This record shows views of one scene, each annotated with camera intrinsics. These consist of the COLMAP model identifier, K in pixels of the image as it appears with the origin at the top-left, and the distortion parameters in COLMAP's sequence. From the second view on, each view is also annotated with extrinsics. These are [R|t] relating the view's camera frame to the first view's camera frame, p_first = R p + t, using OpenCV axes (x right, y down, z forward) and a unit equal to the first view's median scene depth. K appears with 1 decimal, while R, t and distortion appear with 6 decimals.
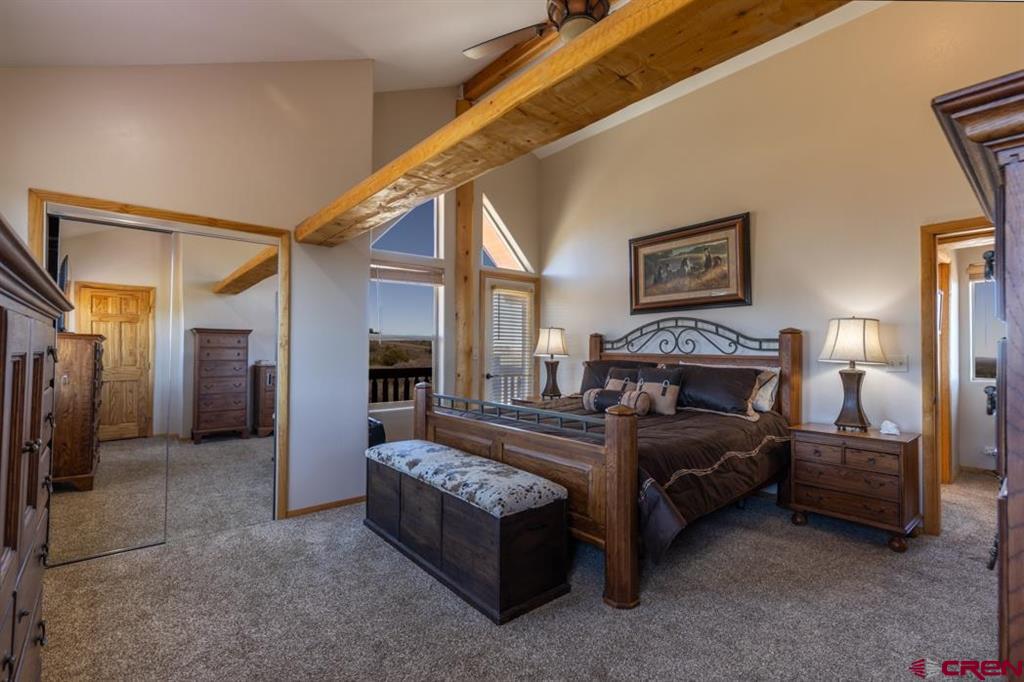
lens RADIAL K [[462.3, 0, 508.2], [0, 462.3, 345.3], [0, 0, 1]] dist [0.011268, 0.000178]
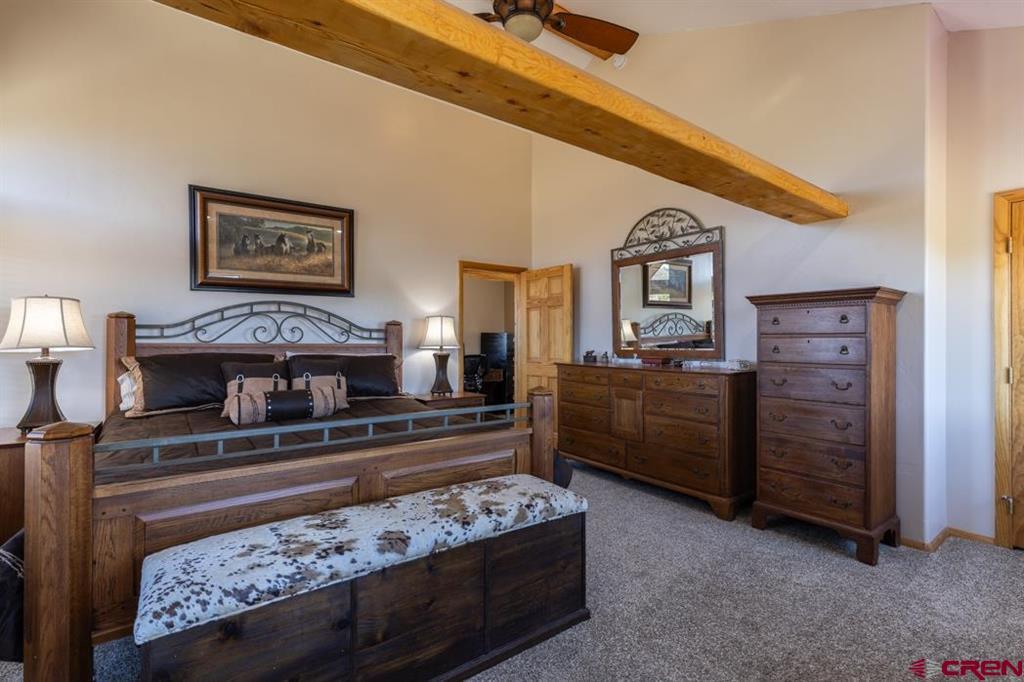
lens RADIAL K [[462.3, 0, 505.4], [0, 462.3, 338.4], [0, 0, 1]] dist [0.011268, 0.000178]
pose [[0.070638, -0.000287, 0.997502, -0.486875], [-0.010697, 0.999942, 0.001045, 0.003993], [-0.997445, -0.010744, 0.070631, 0.532749]]
